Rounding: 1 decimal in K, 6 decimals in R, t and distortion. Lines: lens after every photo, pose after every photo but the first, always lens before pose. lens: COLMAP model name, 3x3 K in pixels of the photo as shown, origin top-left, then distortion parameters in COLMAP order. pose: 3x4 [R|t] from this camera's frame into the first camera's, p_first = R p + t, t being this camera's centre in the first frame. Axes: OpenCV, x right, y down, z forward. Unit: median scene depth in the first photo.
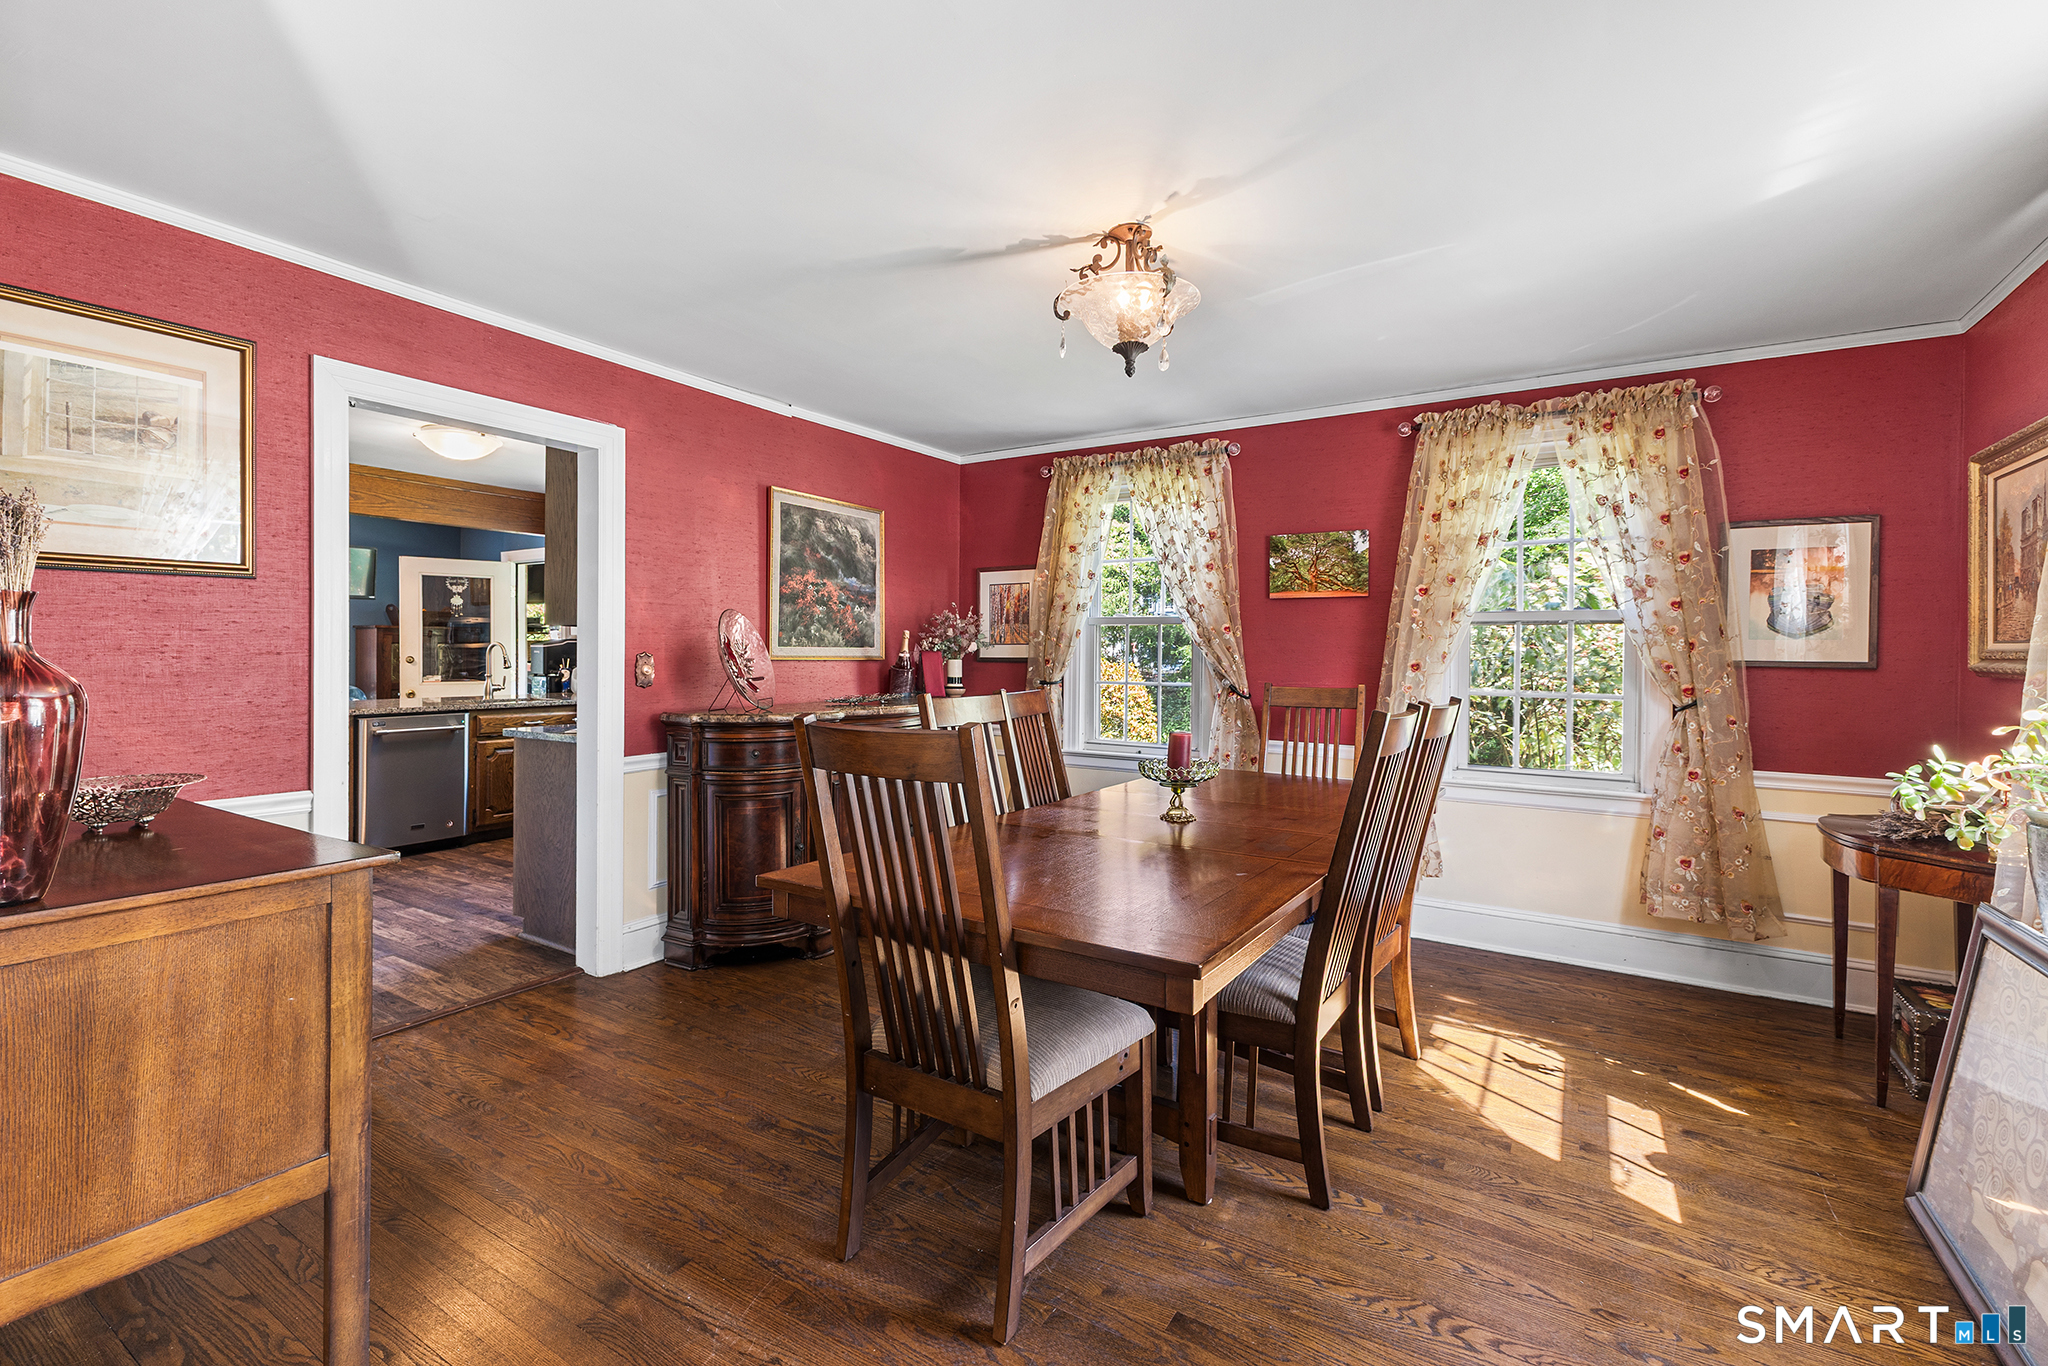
lens RADIAL K [[912.9, 0, 1012.4], [0, 912.9, 652.8], [0, 0, 1]] dist [0.015761, -0.005588]
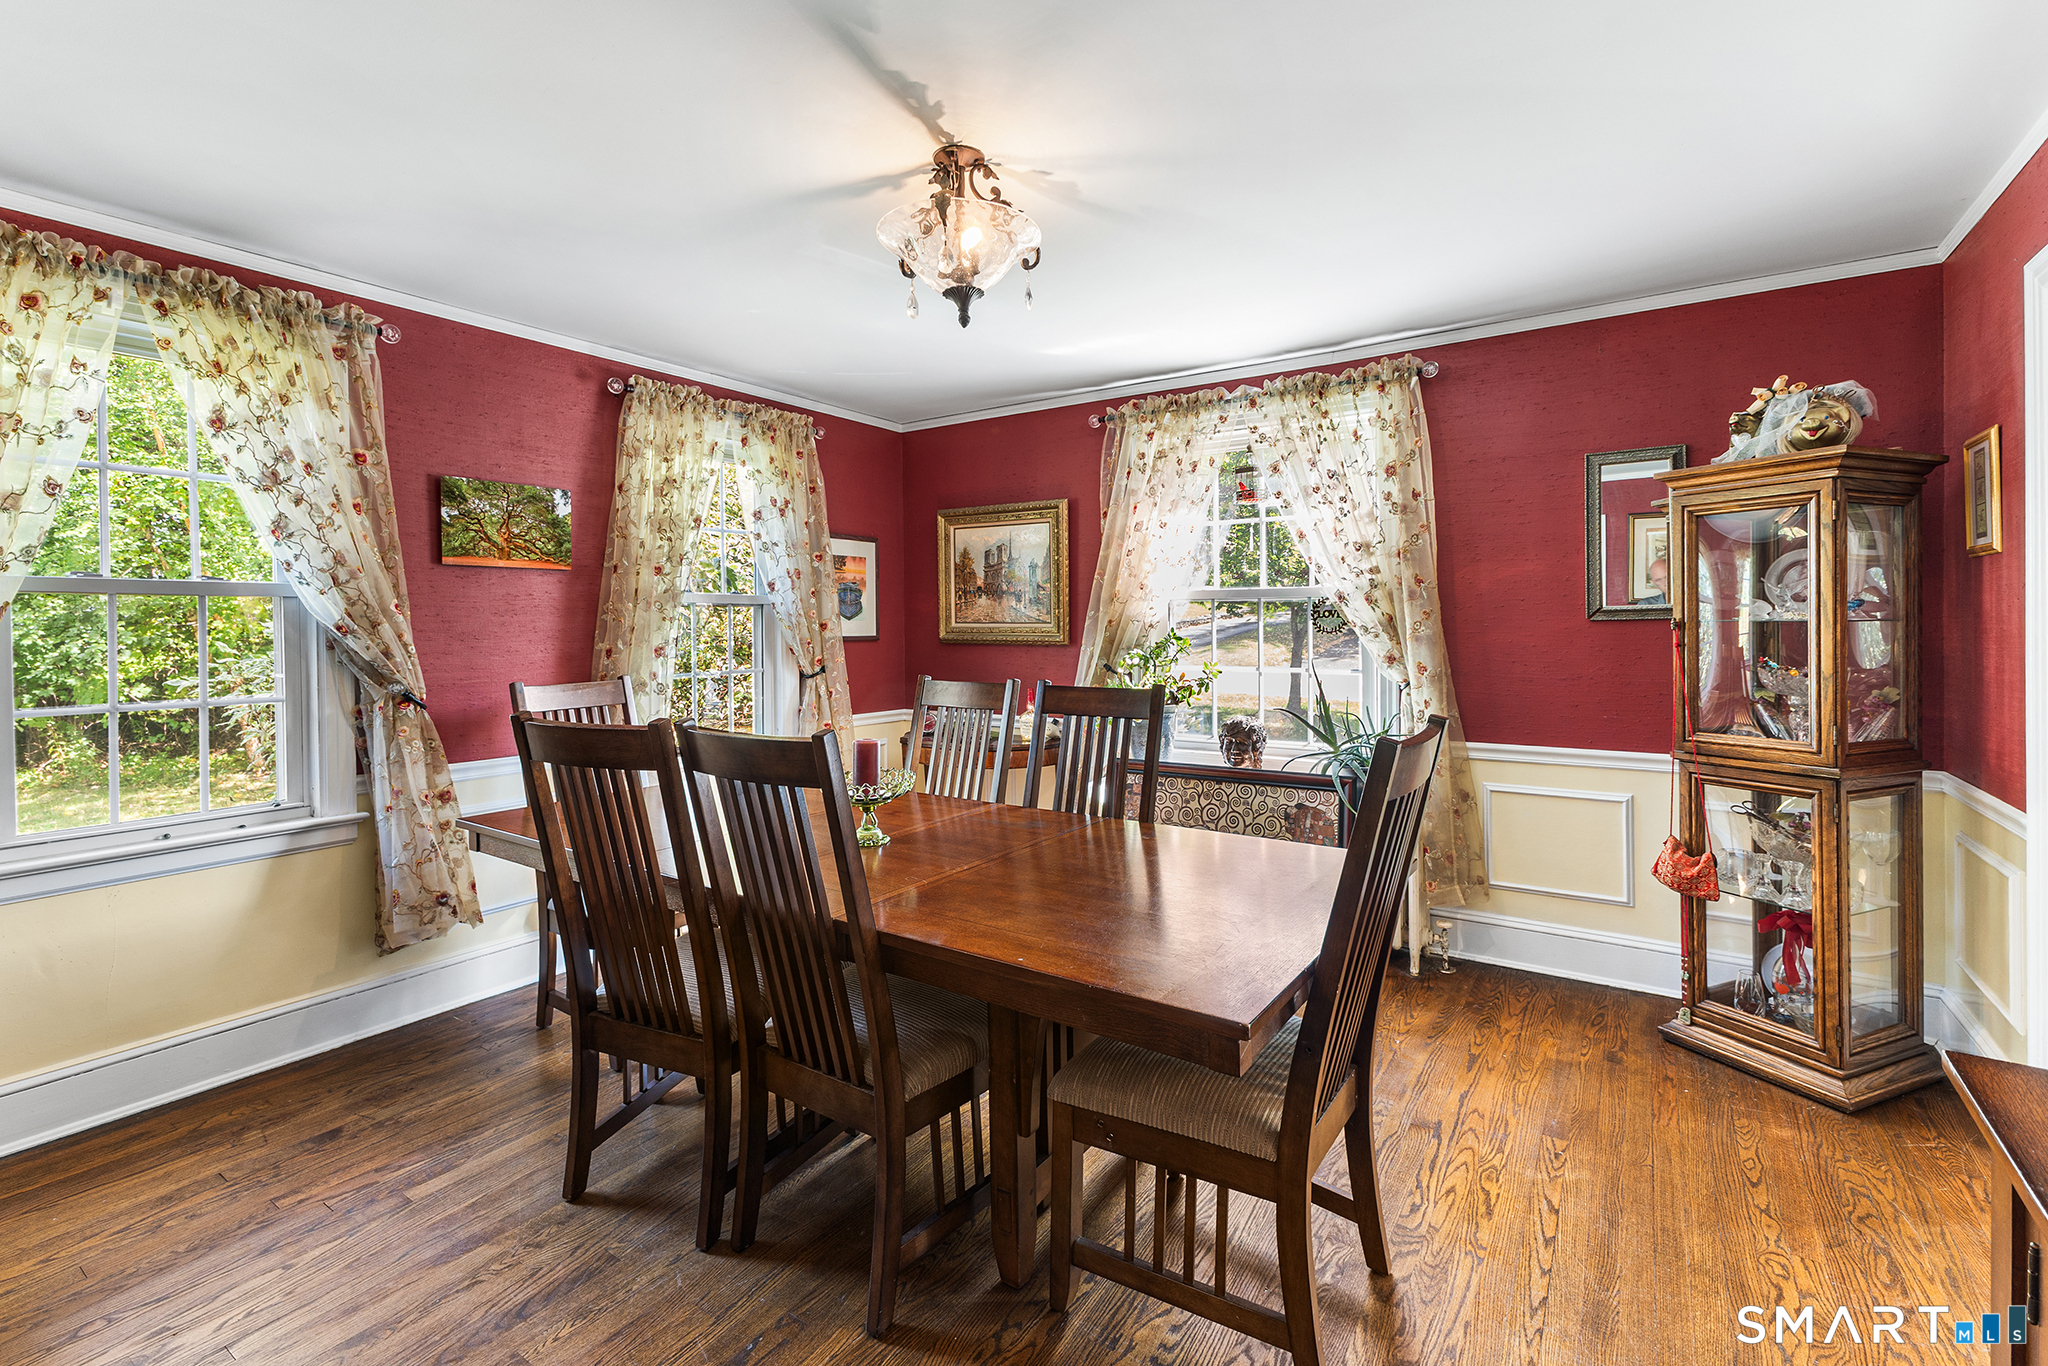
lens RADIAL K [[912.9, 0, 1039.9], [0, 912.9, 625.1], [0, 0, 1]] dist [0.015761, -0.005588]
pose [[0.012679, -0.012595, 0.999840, -0.501214], [0.007336, 0.999895, 0.012503, -0.020648], [-0.999893, 0.007176, 0.012770, 0.624501]]
